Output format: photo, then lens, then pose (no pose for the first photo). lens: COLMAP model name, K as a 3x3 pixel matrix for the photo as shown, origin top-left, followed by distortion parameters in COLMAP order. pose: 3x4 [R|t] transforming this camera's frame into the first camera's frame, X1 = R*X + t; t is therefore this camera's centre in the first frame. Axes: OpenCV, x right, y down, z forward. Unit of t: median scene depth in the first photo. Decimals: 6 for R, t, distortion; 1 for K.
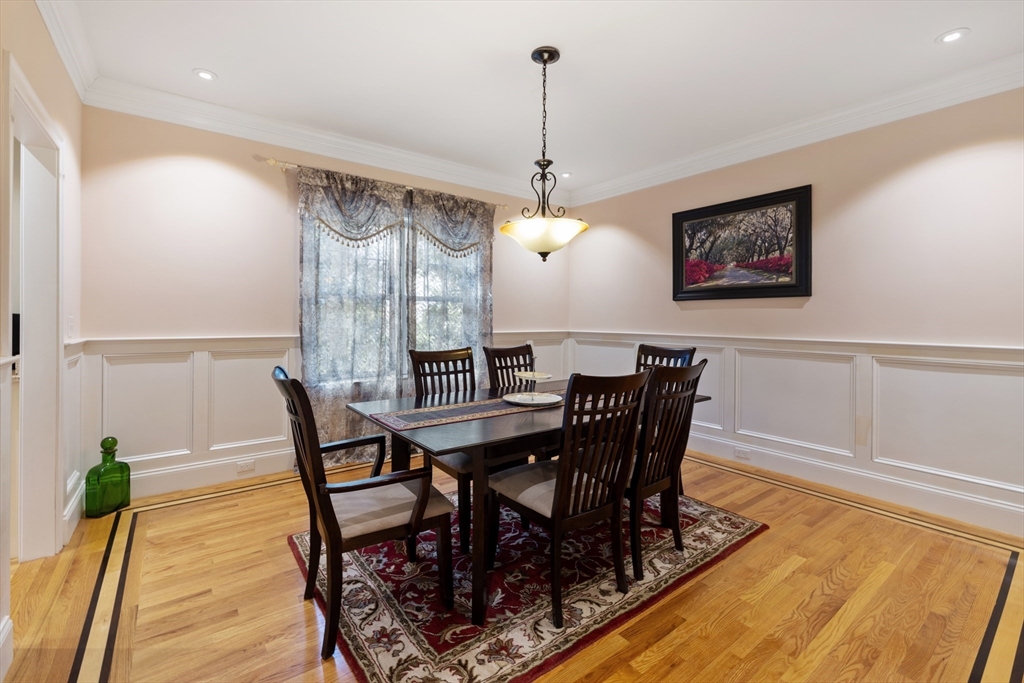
lens RADIAL K [[442.3, 0, 500.2], [0, 442.3, 320.6], [0, 0, 1]] dist [0.001072, 0.000331]
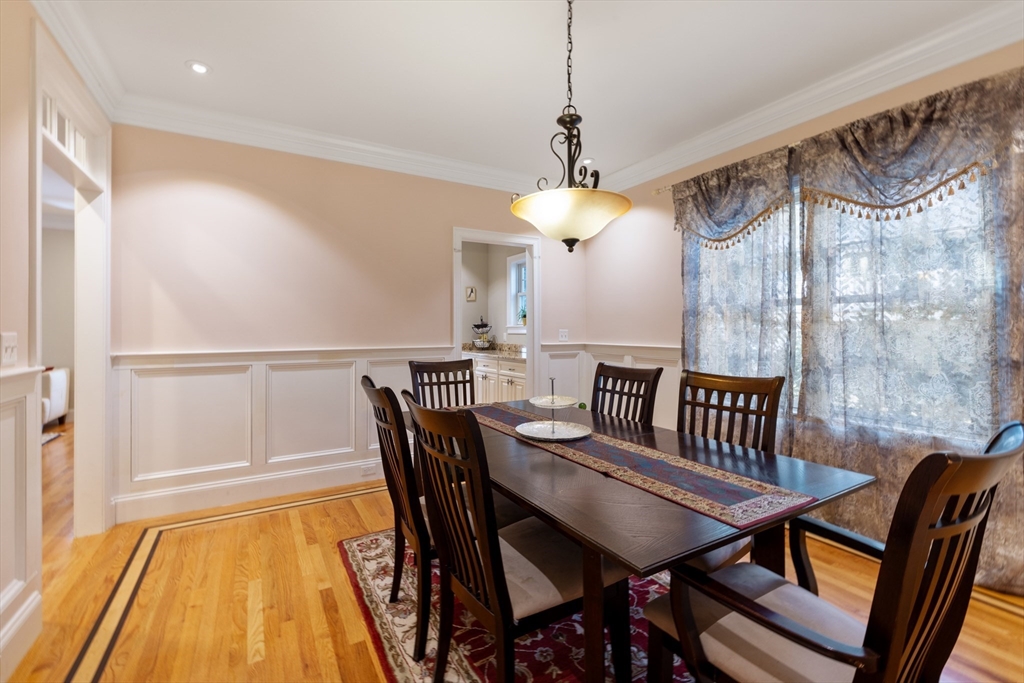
lens RADIAL K [[436.8, 0, 504.2], [0, 436.8, 328.4], [0, 0, 1]] dist [-0.000853, -0.000060]
pose [[-0.117357, -0.007475, -0.993062, 0.839184], [-0.004177, 0.999967, -0.007033, -0.000678], [0.993081, 0.003322, -0.117385, 0.977760]]
